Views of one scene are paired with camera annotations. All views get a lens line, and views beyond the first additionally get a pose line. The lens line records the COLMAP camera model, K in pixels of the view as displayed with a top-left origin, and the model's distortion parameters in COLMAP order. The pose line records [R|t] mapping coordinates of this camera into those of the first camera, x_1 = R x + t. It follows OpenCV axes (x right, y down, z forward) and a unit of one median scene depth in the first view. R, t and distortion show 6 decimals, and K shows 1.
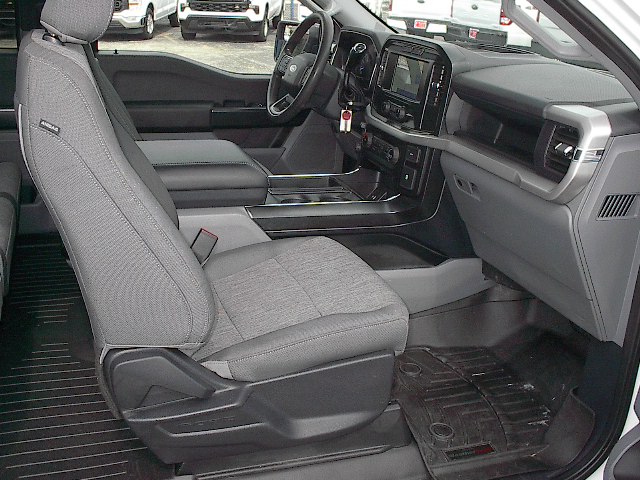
lens RADIAL K [[707.3, 0, 320.0], [0, 707.3, 240.0], [0, 0, 1]] dist [-0.135000, 0.064610]
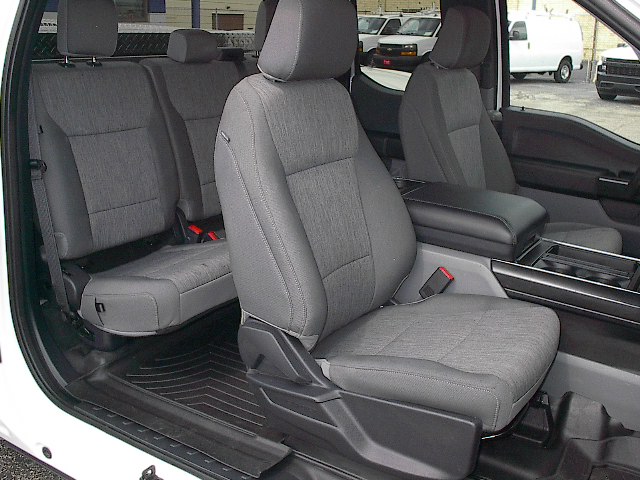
lens RADIAL K [[707.3, 0, 320.0], [0, 707.3, 240.0], [0, 0, 1]] dist [-0.135000, 0.064610]
pose [[0.642853, 0.213020, -0.735773, 0.471345], [-0.280431, 0.959316, 0.032724, -0.036906], [0.712810, 0.185297, 0.676437, 0.130519]]
